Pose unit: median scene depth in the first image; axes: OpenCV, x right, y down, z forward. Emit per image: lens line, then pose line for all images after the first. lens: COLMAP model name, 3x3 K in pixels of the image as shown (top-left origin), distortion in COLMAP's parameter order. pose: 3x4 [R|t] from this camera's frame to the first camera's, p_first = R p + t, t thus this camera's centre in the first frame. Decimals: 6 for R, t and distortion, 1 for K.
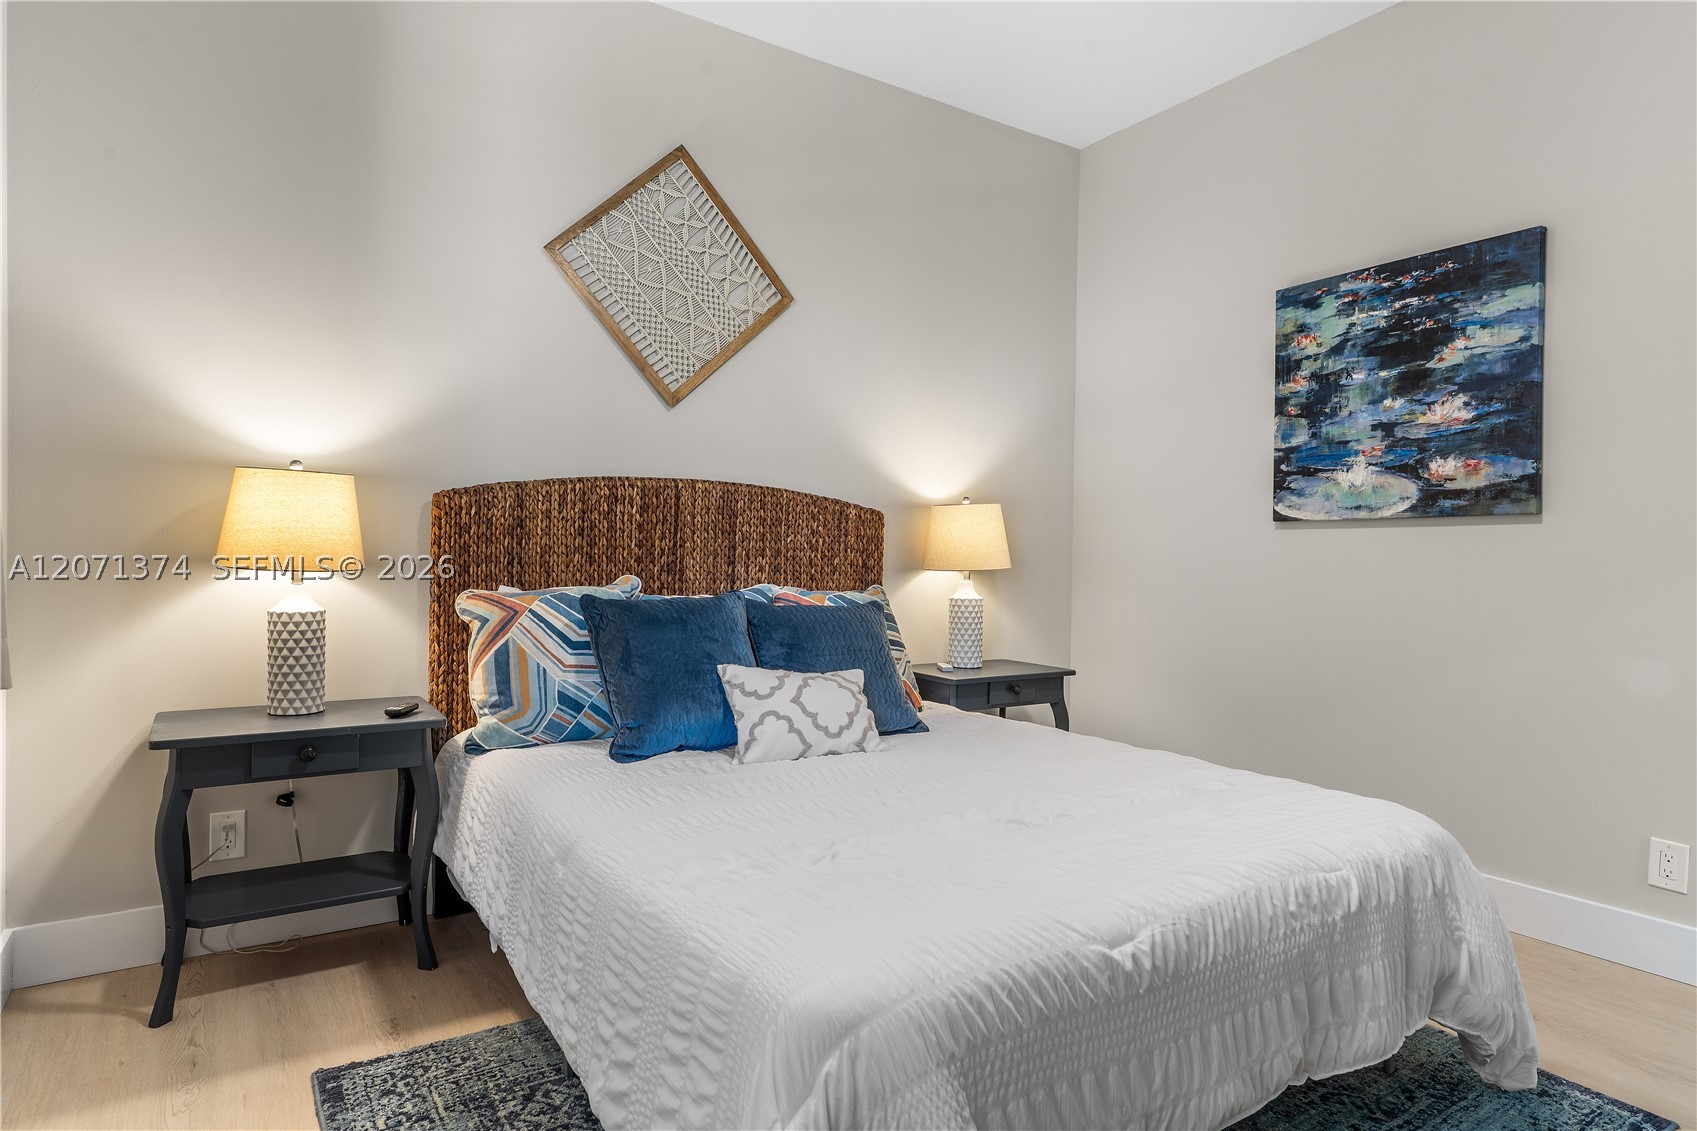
lens RADIAL K [[980.2, 0, 852.6], [0, 980.2, 562.0], [0, 0, 1]] dist [-0.003761, -0.000701]
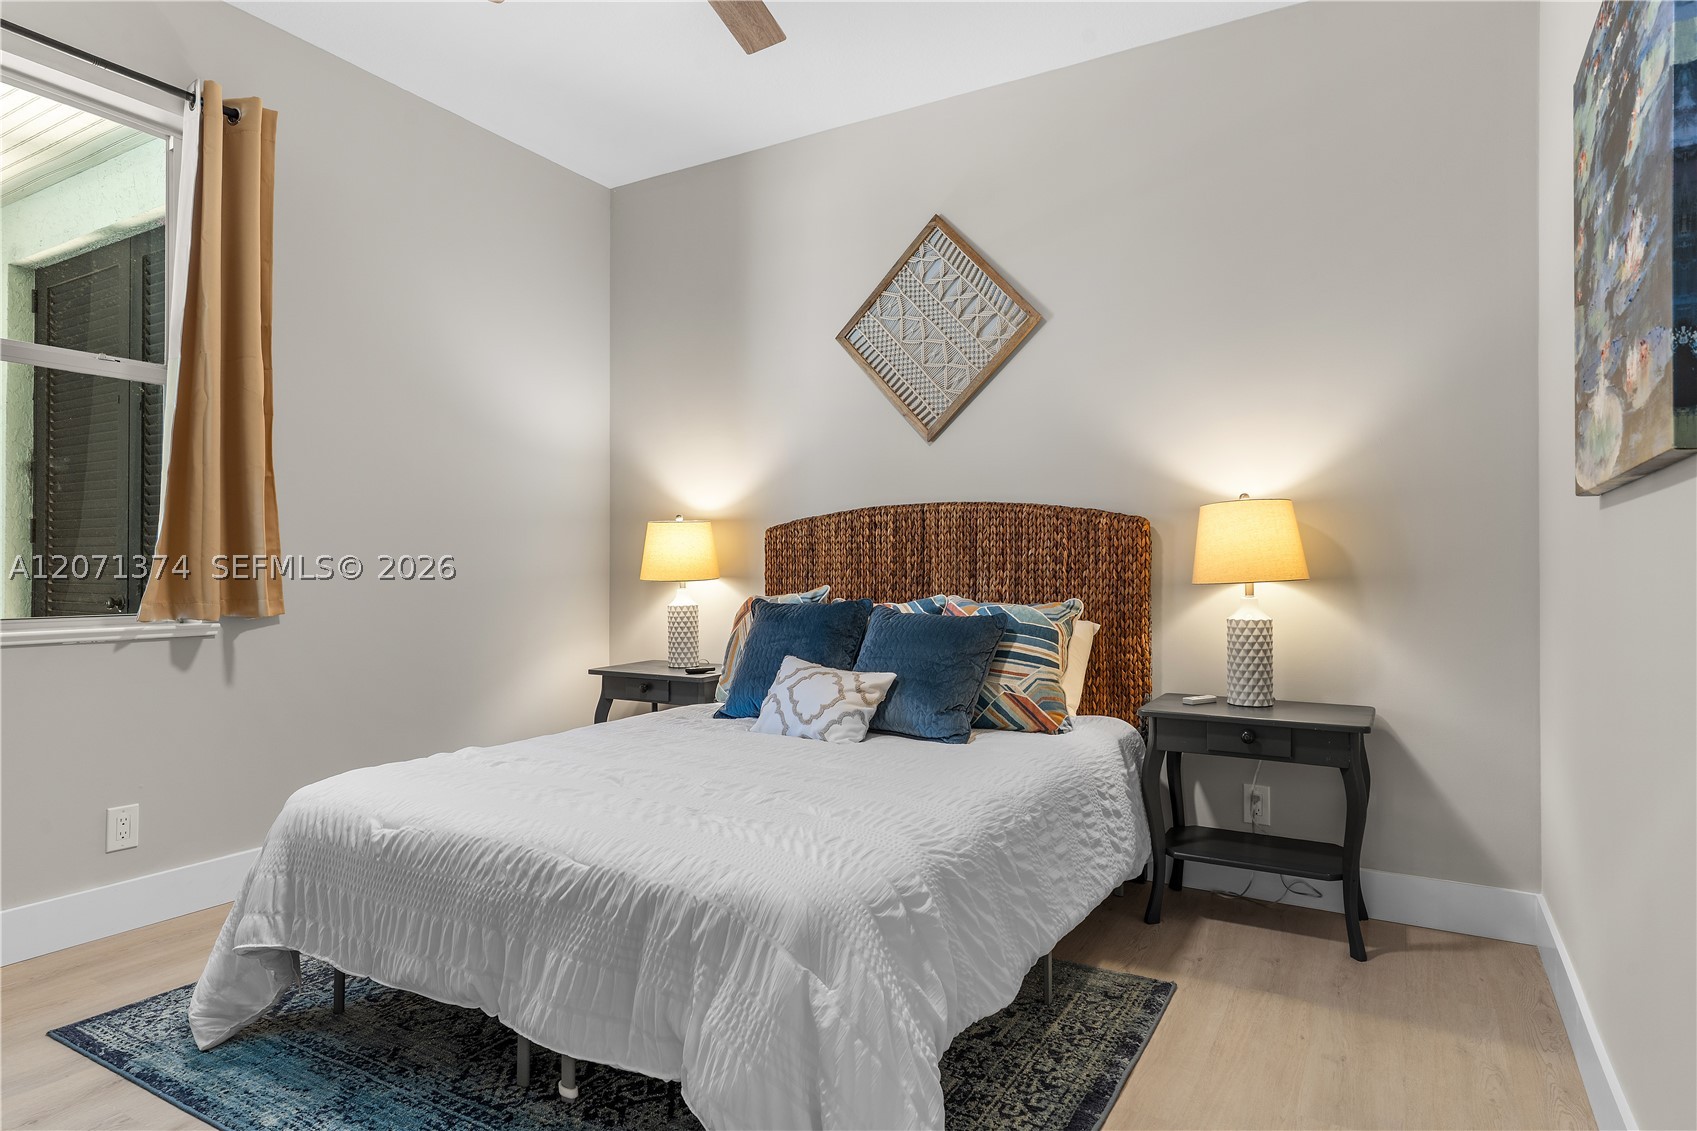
lens RADIAL K [[951.5, 0, 828.2], [0, 951.5, 565.8], [0, 0, 1]] dist [0.005341, 0.001476]
pose [[0.422625, -0.011466, -0.906232, 0.817849], [0.003496, 0.999933, -0.011021, 0.001113], [0.906298, 0.001490, 0.422636, 0.427074]]
